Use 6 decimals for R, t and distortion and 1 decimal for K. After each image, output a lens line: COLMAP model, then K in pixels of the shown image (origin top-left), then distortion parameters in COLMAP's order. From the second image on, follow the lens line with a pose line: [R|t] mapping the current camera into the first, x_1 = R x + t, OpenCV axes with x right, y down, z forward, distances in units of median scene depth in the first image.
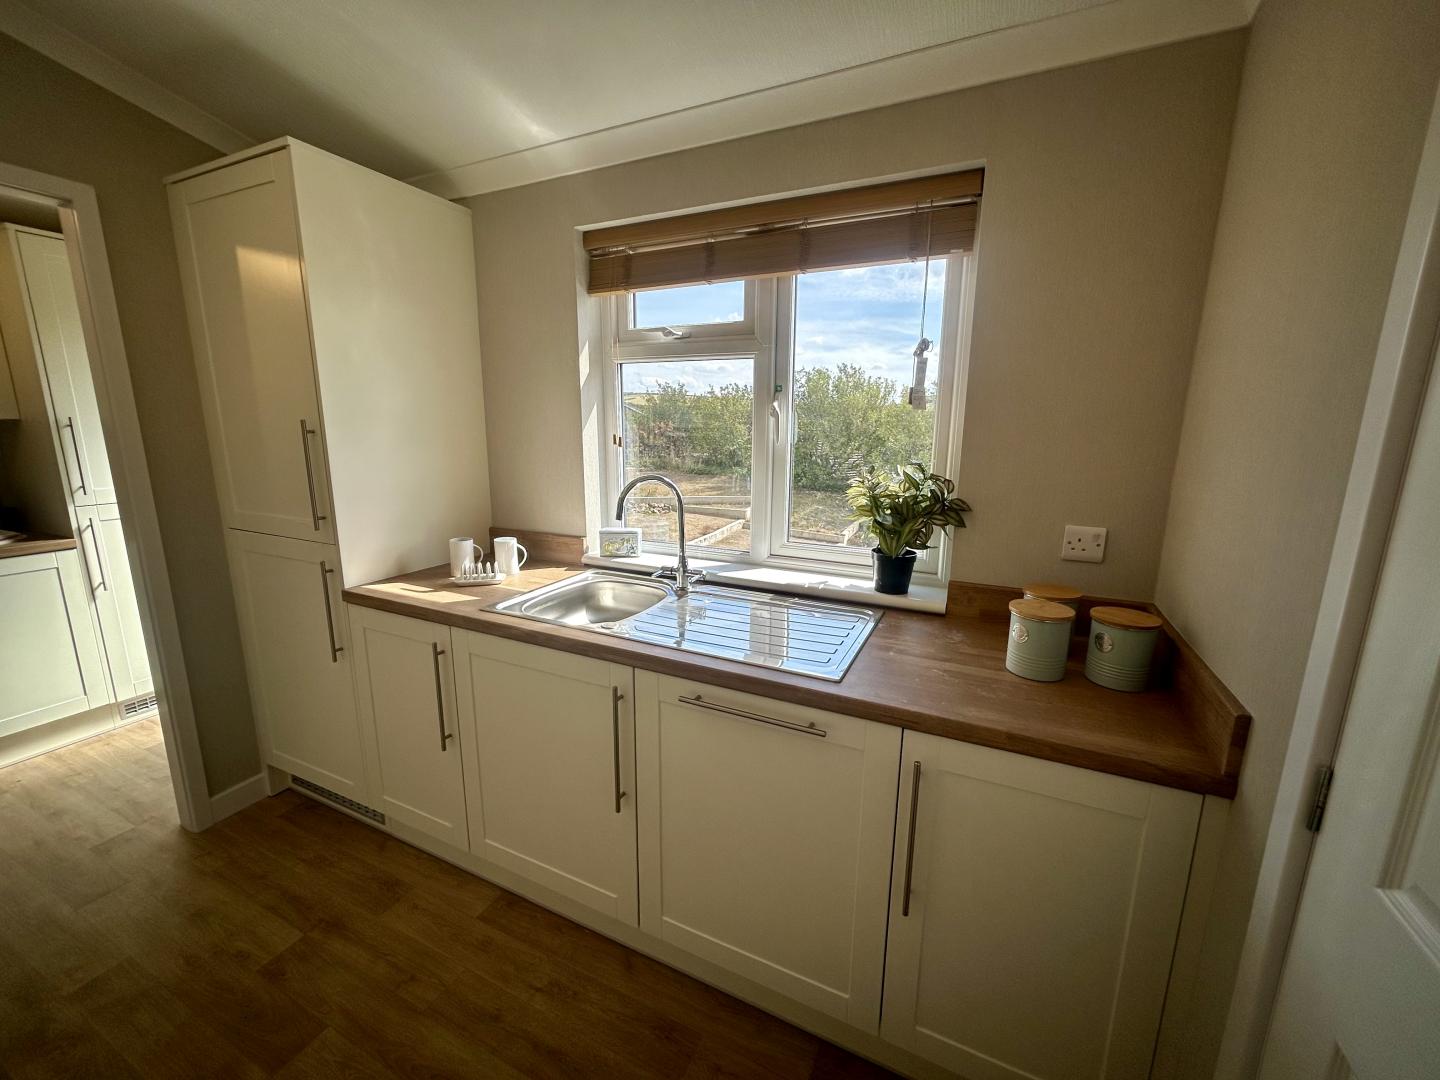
lens RADIAL K [[580.4, 0, 717.4], [0, 580.4, 540.1], [0, 0, 1]] dist [0.000789, 0.000431]
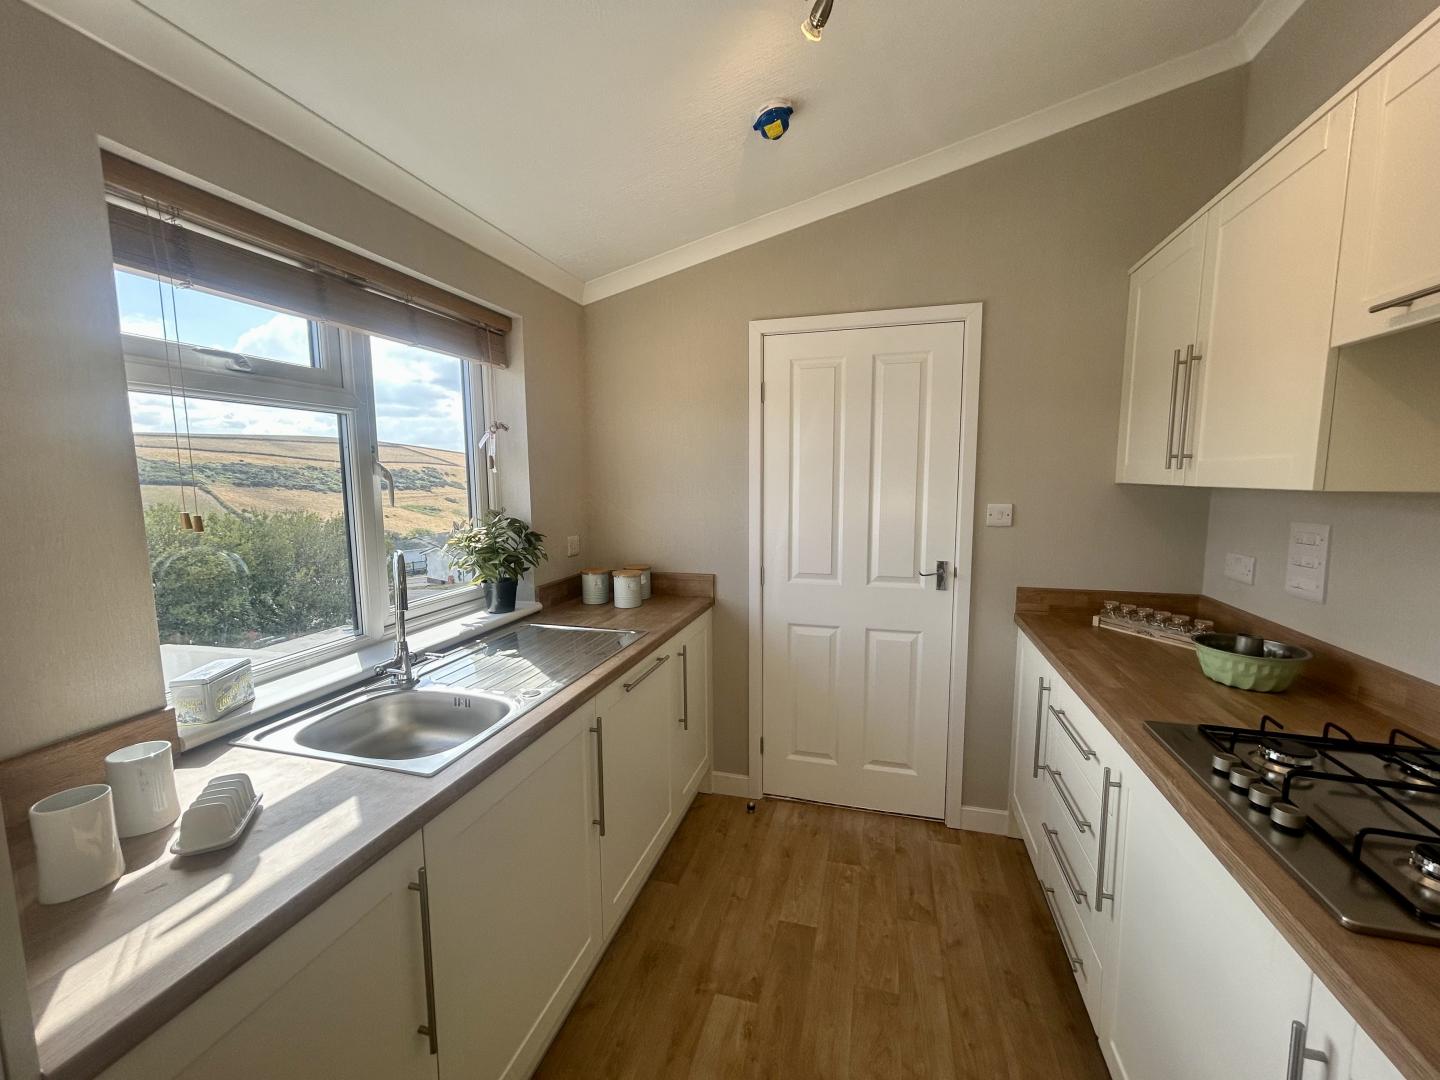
lens RADIAL K [[580.4, 0, 717.4], [0, 580.4, 540.1], [0, 0, 1]] dist [0.000789, 0.000431]
pose [[-0.168566, -0.116426, 0.978790, -0.955451], [0.195030, 0.969429, 0.148901, -0.154239], [-0.966203, 0.215993, -0.140706, 0.647707]]
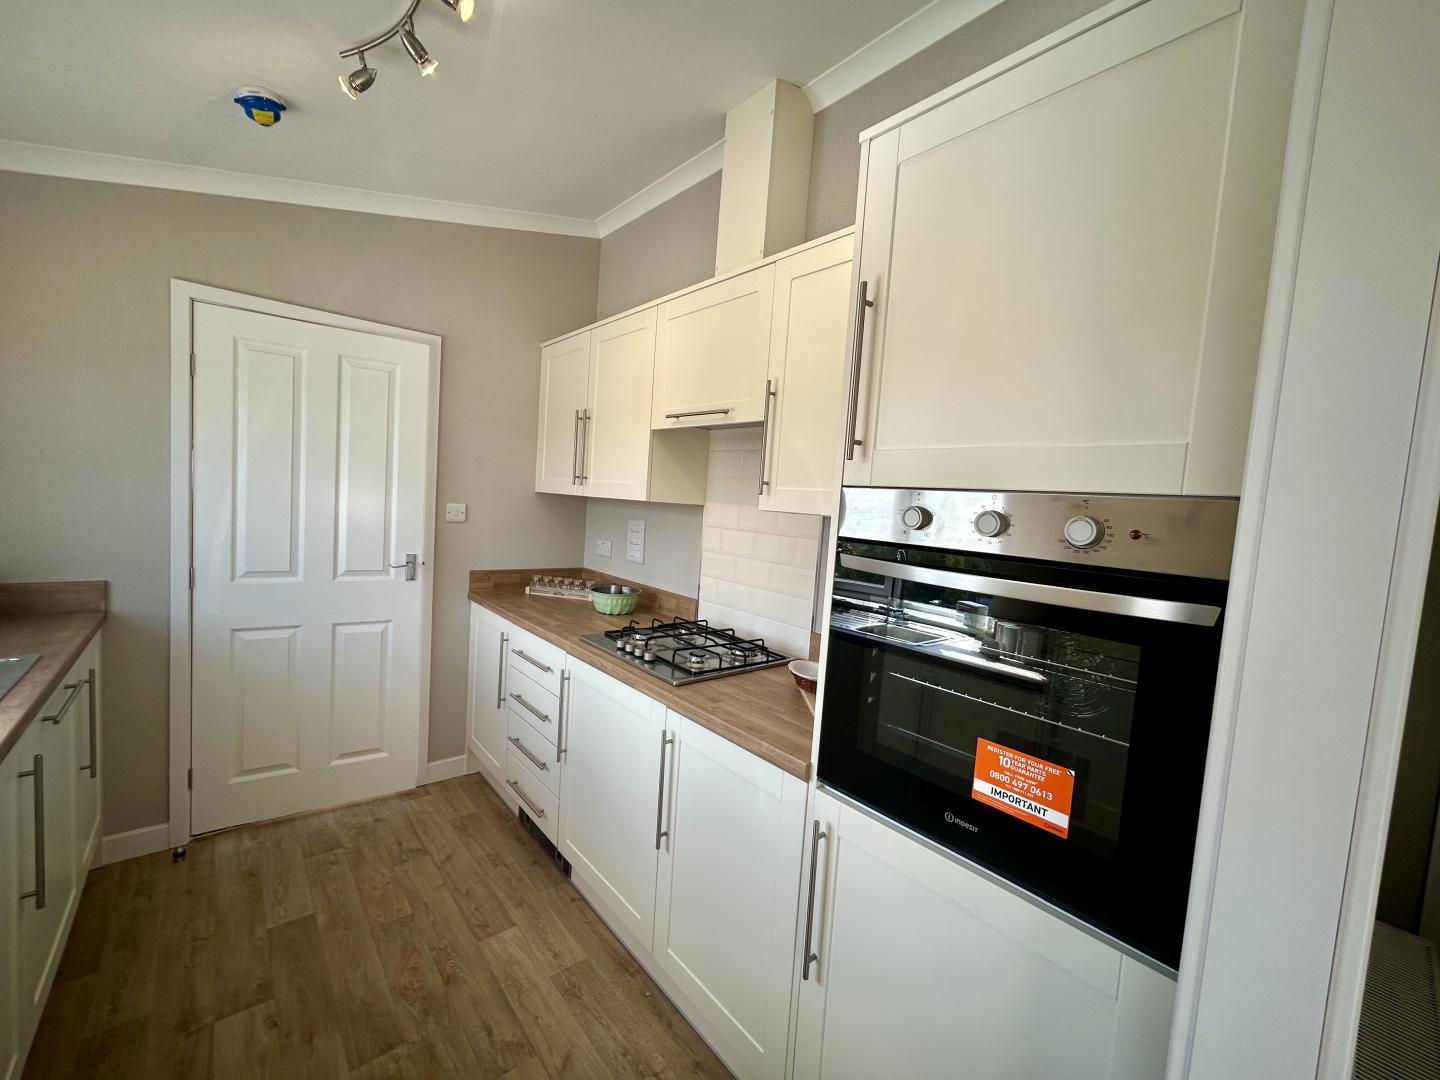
lens RADIAL K [[580.4, 0, 717.4], [0, 580.4, 540.1], [0, 0, 1]] dist [0.000789, 0.000431]
pose [[-0.912438, -0.096711, 0.397623, -1.075874], [0.005032, 0.968947, 0.247217, -0.209059], [-0.409184, 0.227571, -0.883617, 0.965861]]
